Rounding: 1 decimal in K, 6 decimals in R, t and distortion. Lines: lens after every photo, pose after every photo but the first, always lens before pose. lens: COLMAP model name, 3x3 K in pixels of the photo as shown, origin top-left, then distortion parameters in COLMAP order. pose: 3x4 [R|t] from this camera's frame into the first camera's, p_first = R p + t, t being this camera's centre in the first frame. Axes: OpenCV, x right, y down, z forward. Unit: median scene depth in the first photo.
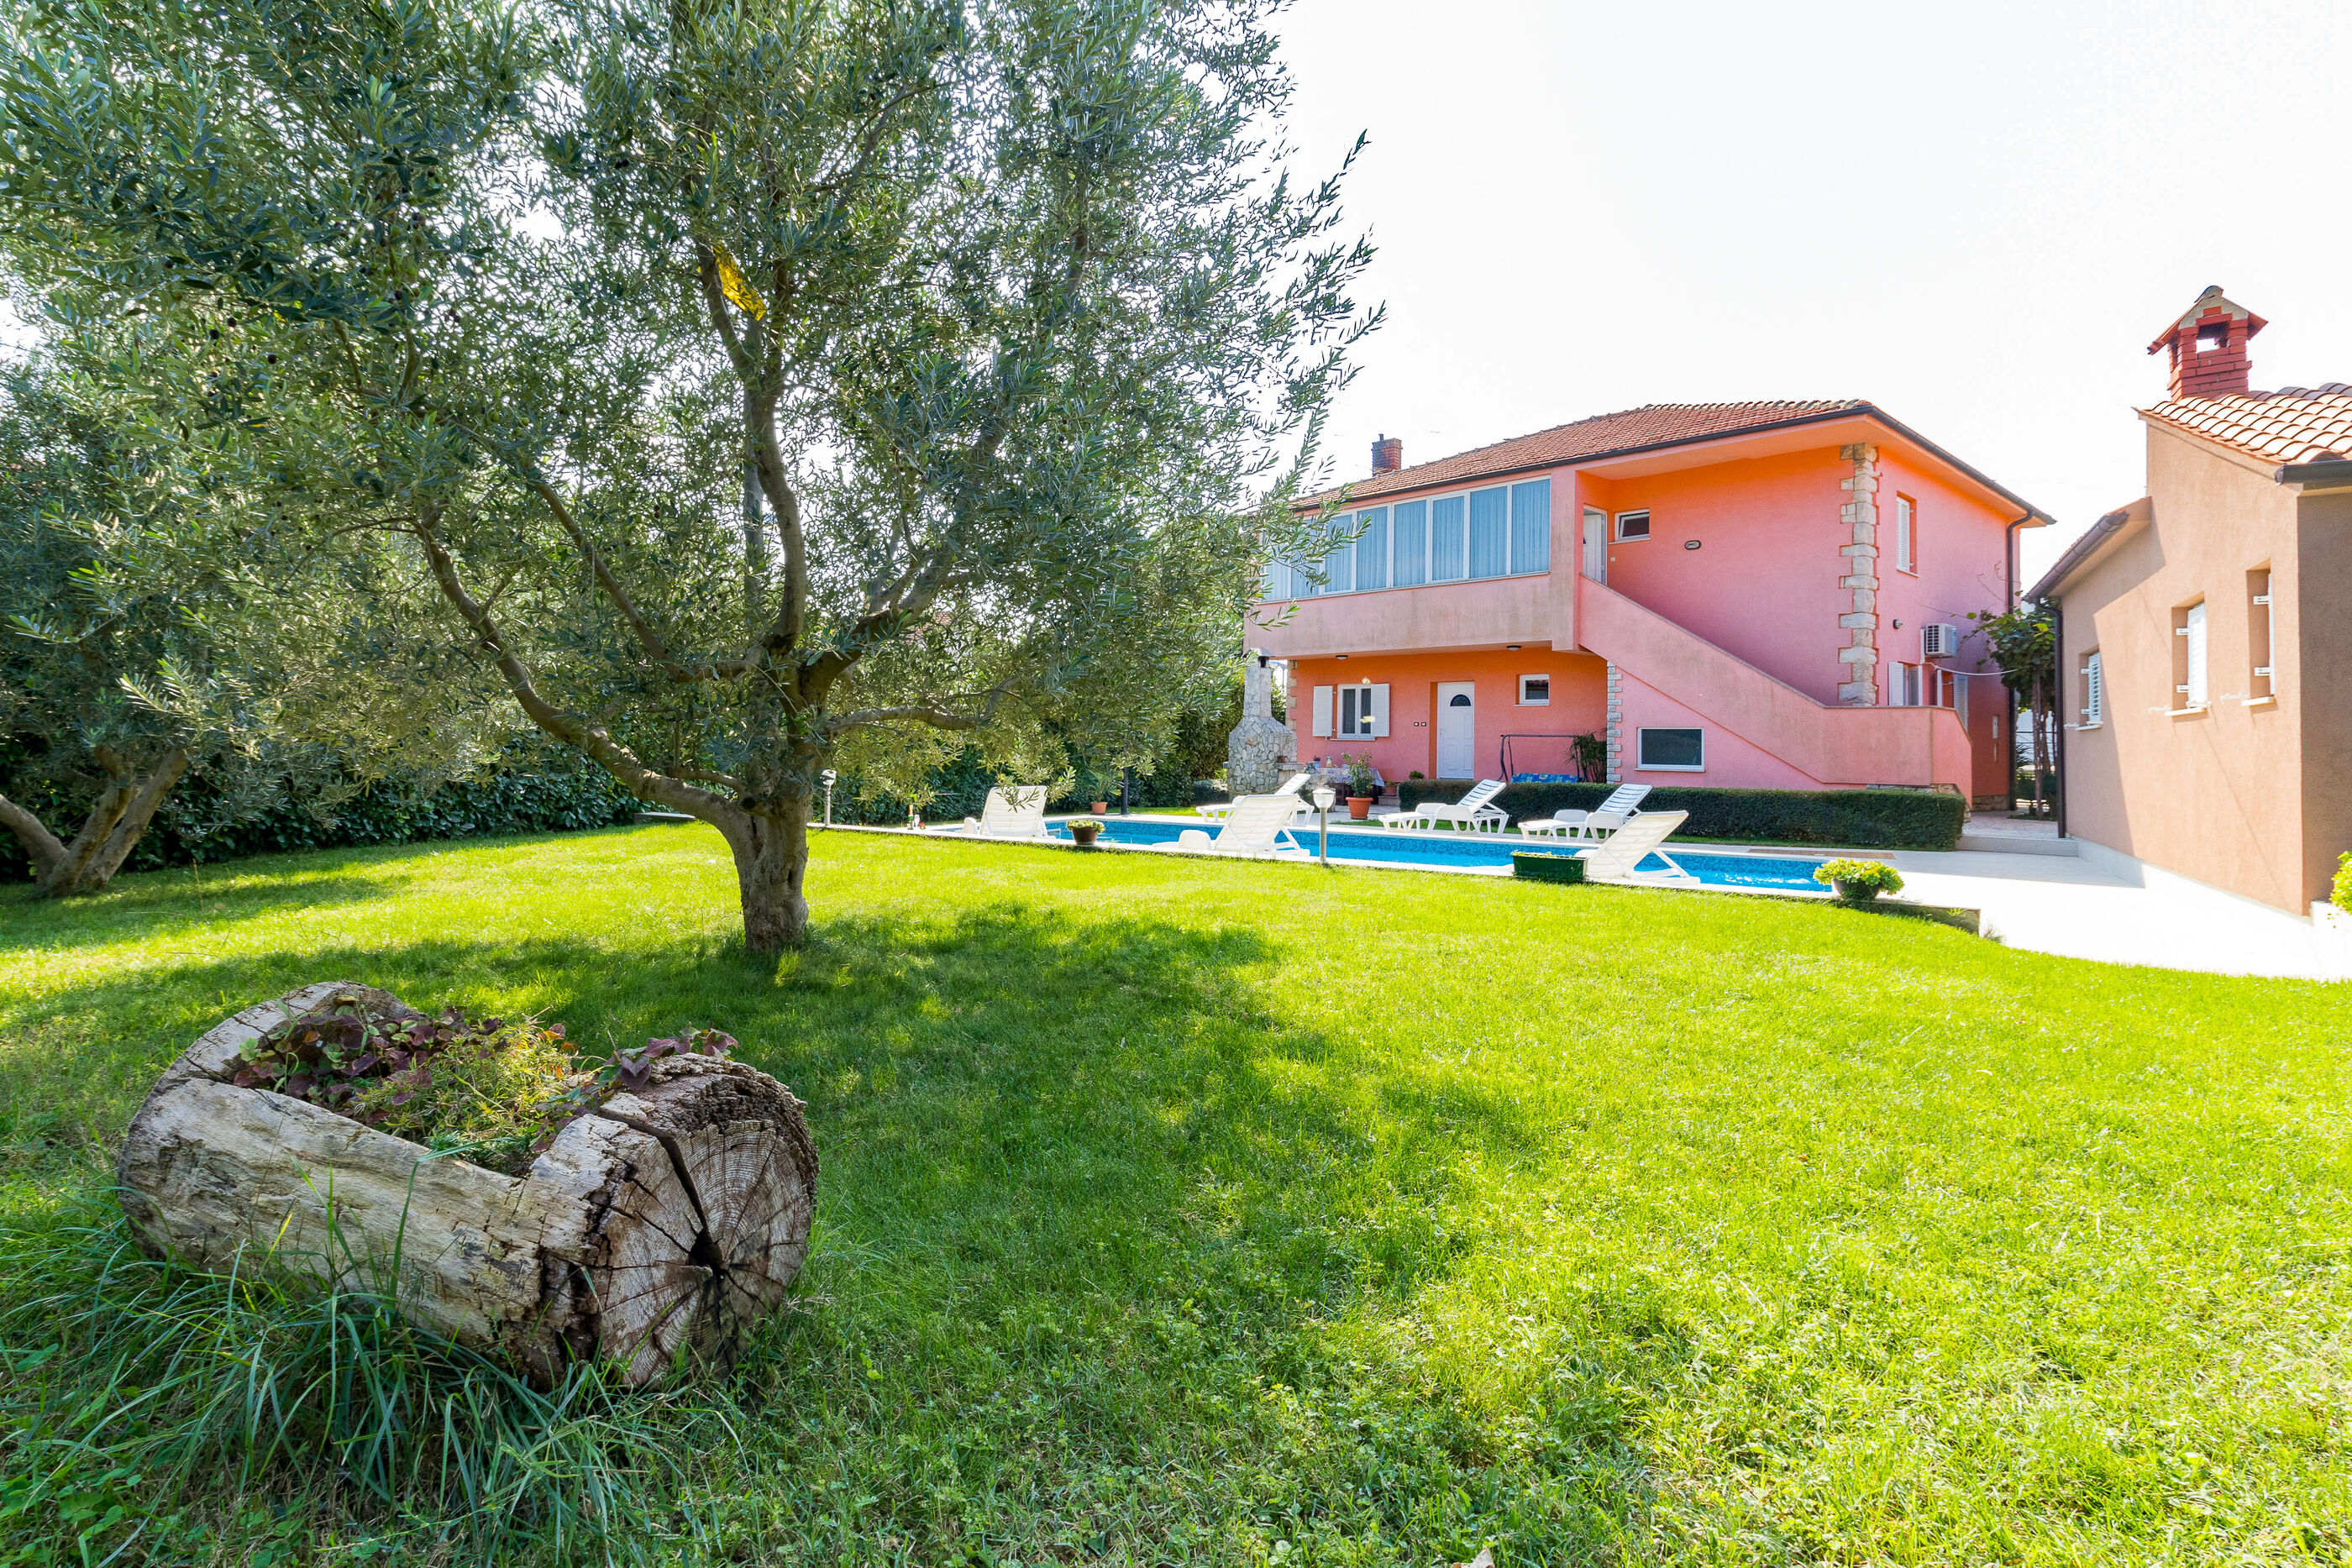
lens RADIAL K [[1129.5, 0, 1178.4], [0, 1129.5, 730.6], [0, 0, 1]] dist [0.000421, 0.000010]
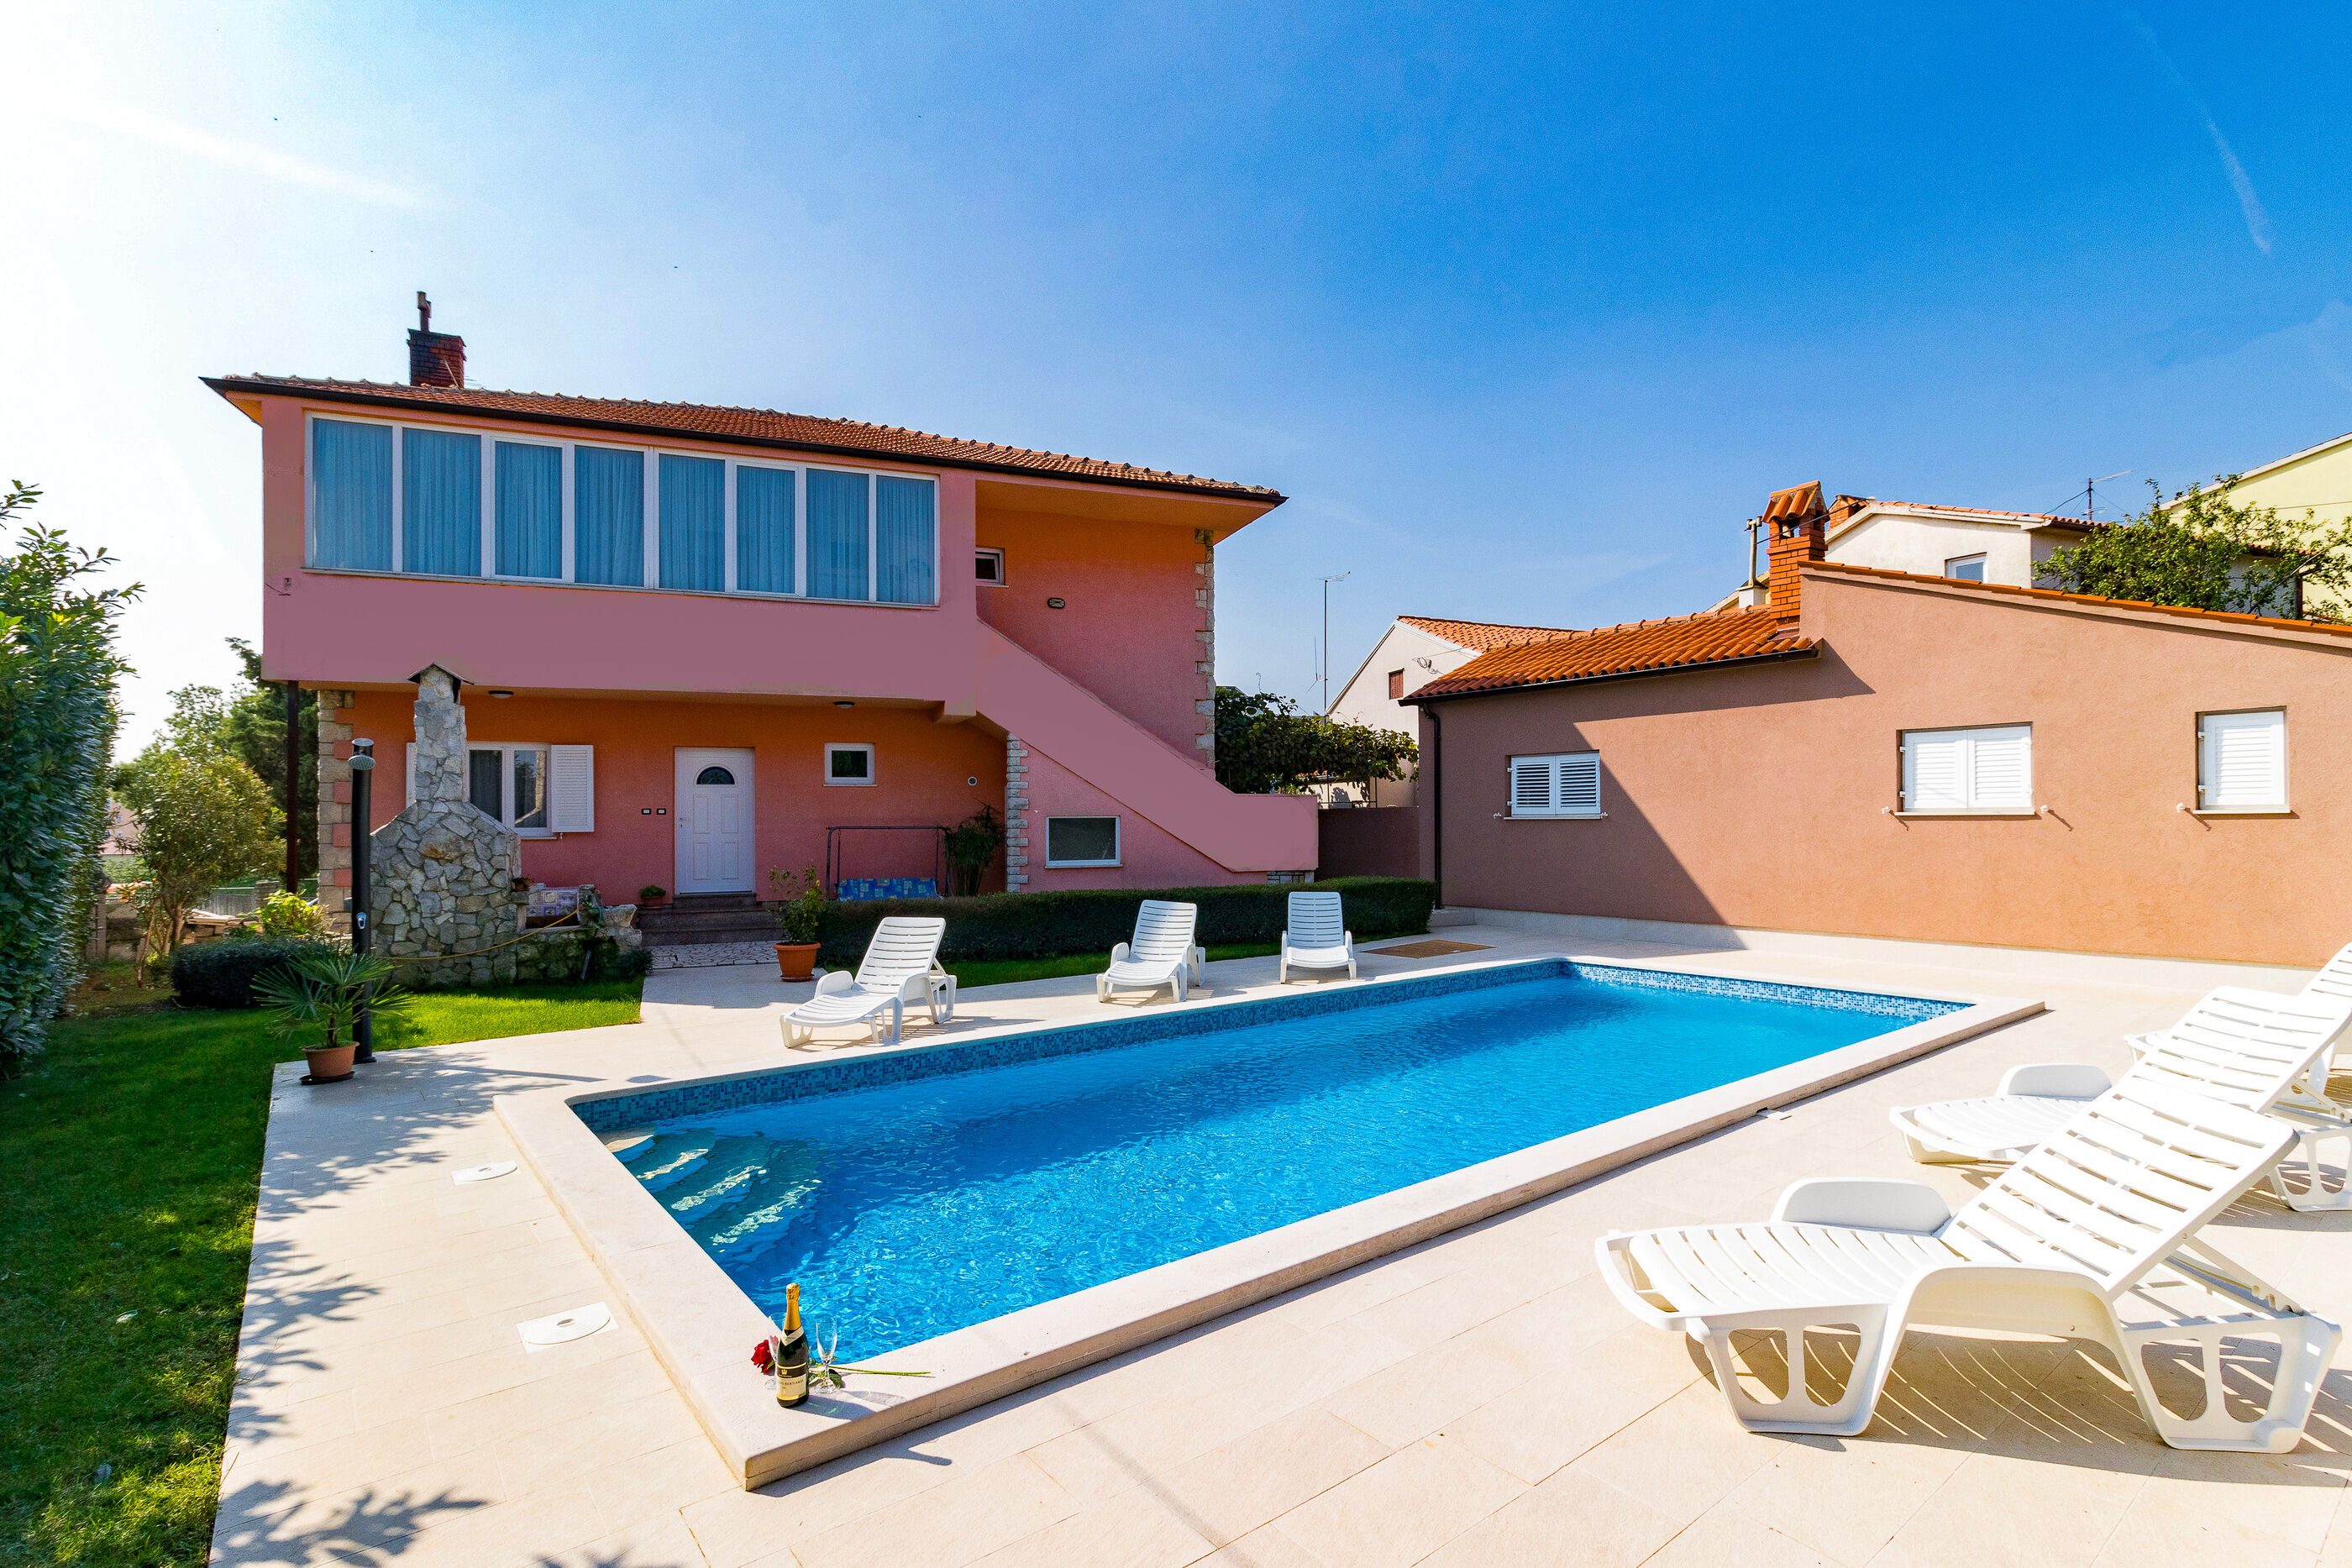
lens RADIAL K [[1104.5, 0, 1176.5], [0, 1104.5, 810.1], [0, 0, 1]] dist [-0.000826, 0.000459]
pose [[0.399621, -0.011704, 0.916606, -0.276901], [-0.000770, 0.999914, 0.013103, -0.017297], [-0.916680, -0.005942, 0.399578, 0.570109]]
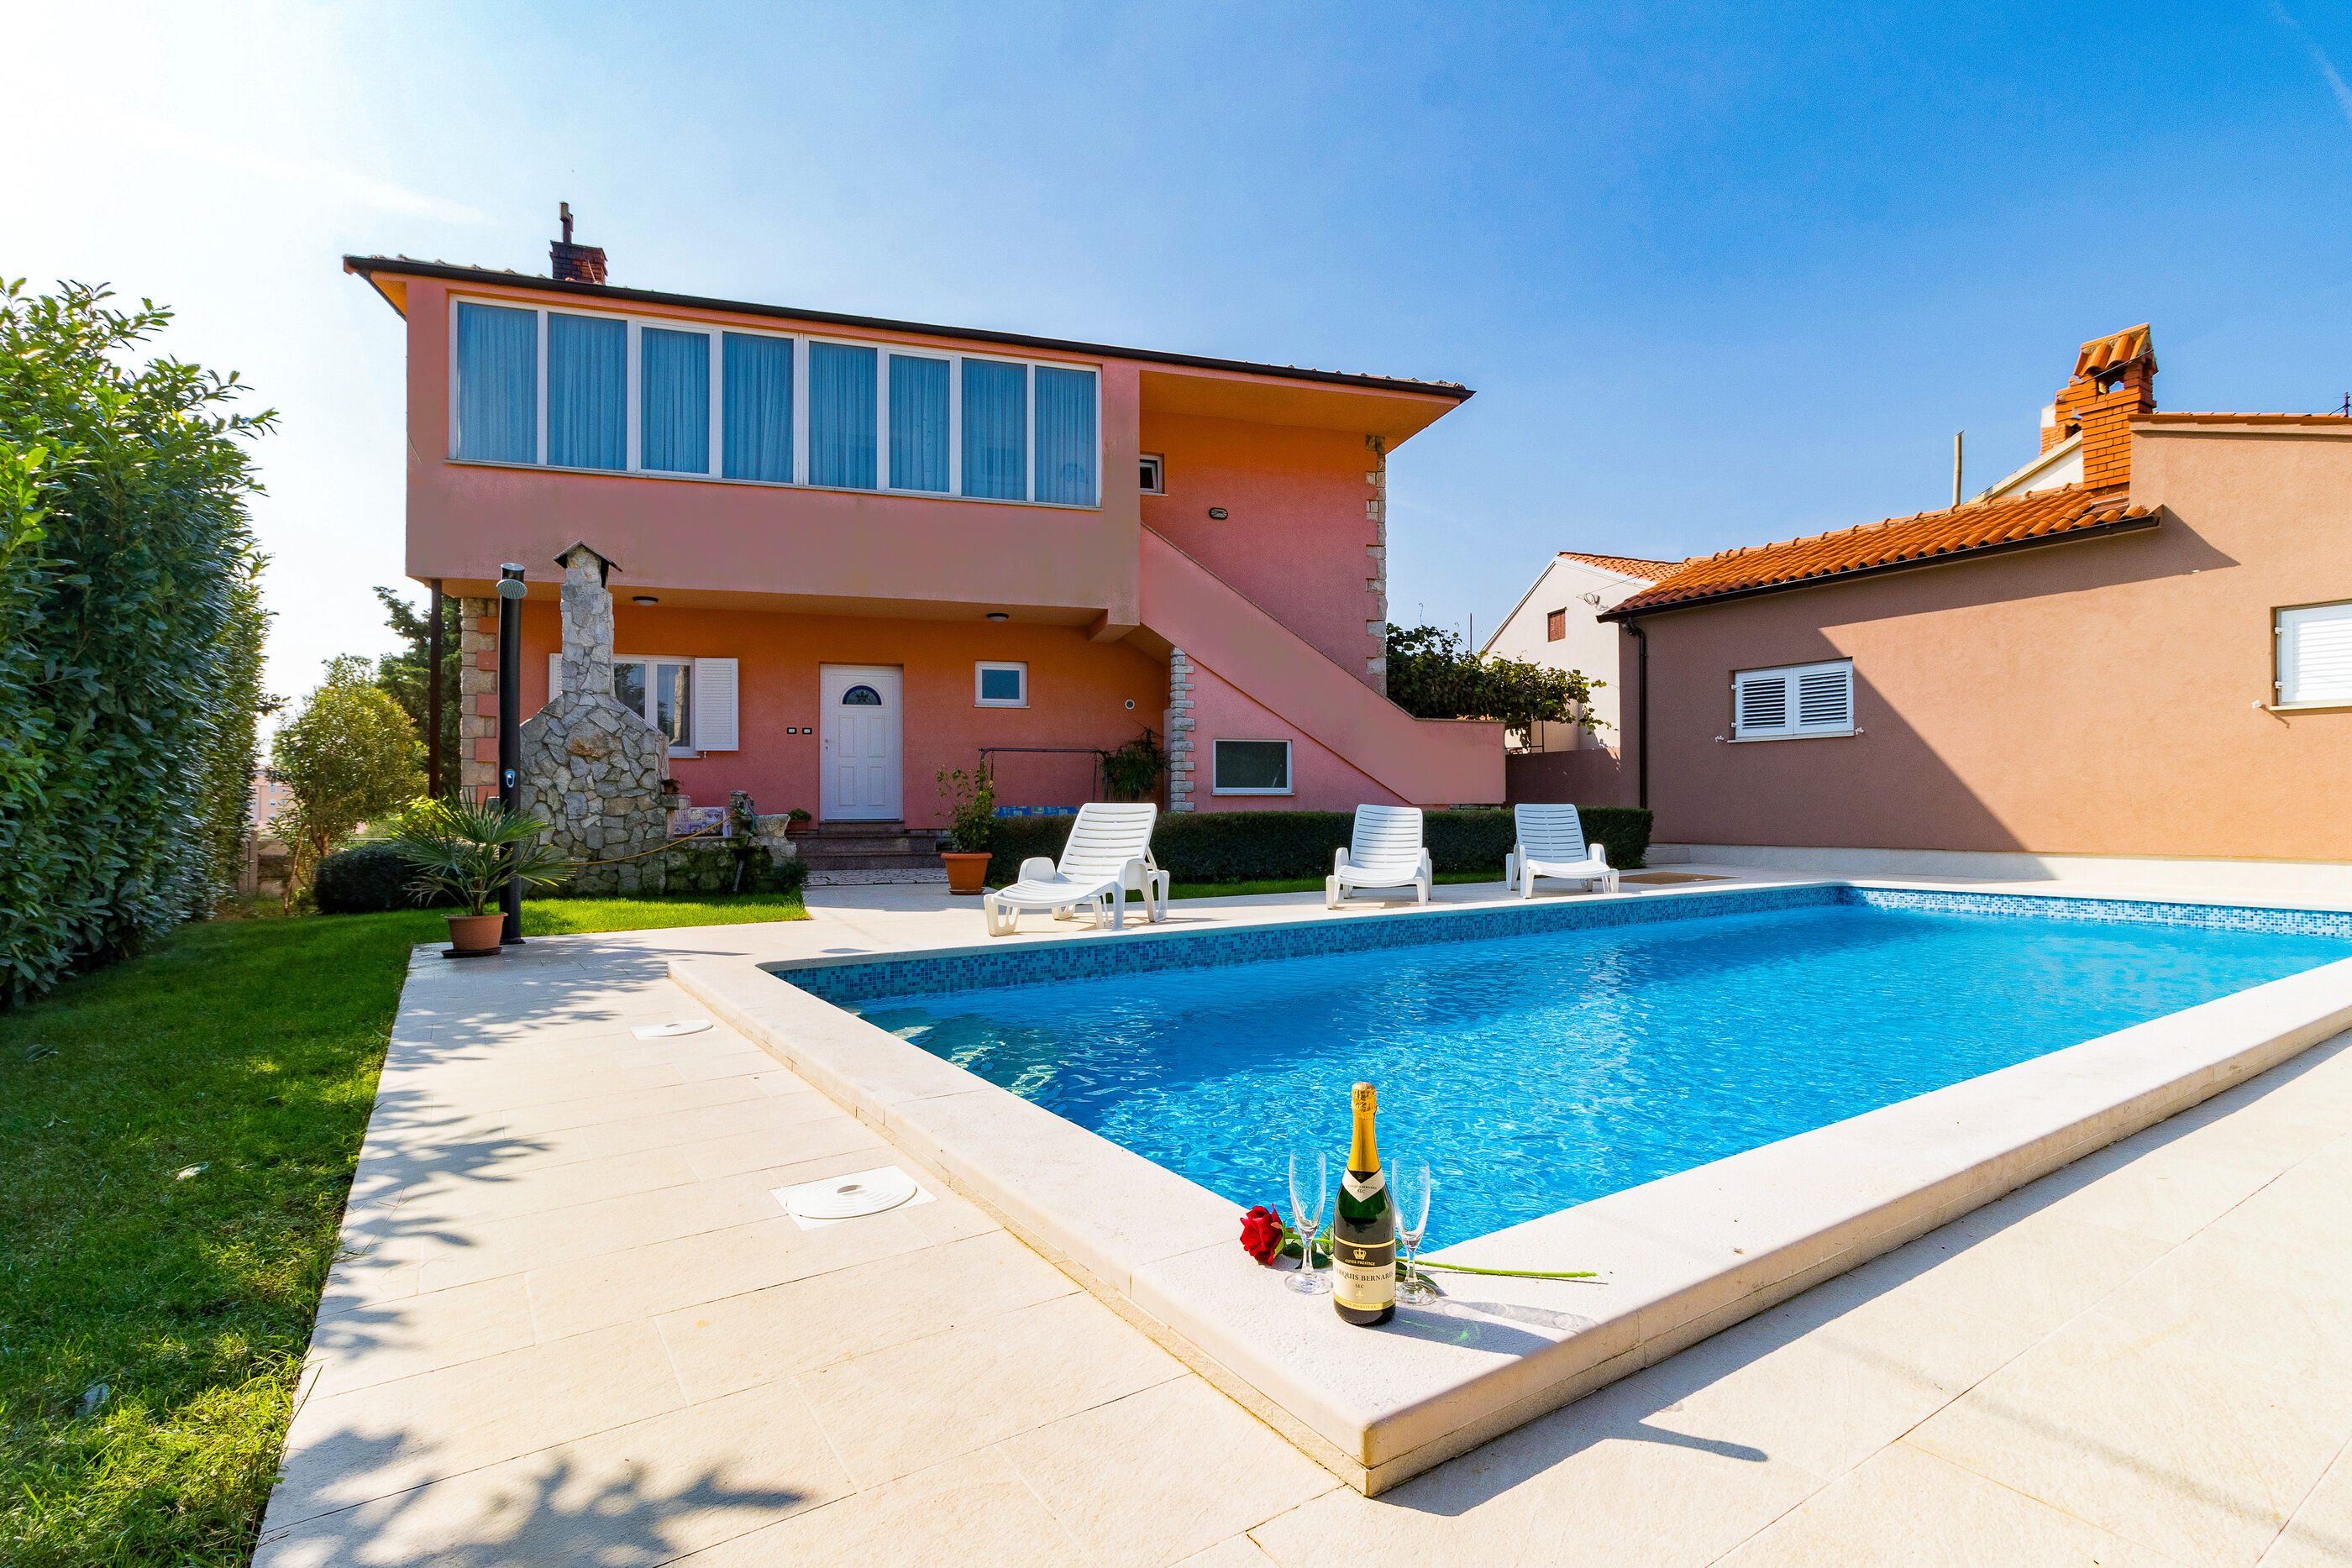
lens RADIAL K [[1096.1, 0, 1183.2], [0, 1096.1, 794.2], [0, 0, 1]] dist [0.001600, -0.000415]
pose [[0.469113, -0.006568, 0.883113, -0.235115], [-0.001989, 0.999962, 0.008494, 0.026363], [-0.883136, -0.005742, 0.469083, 0.648963]]
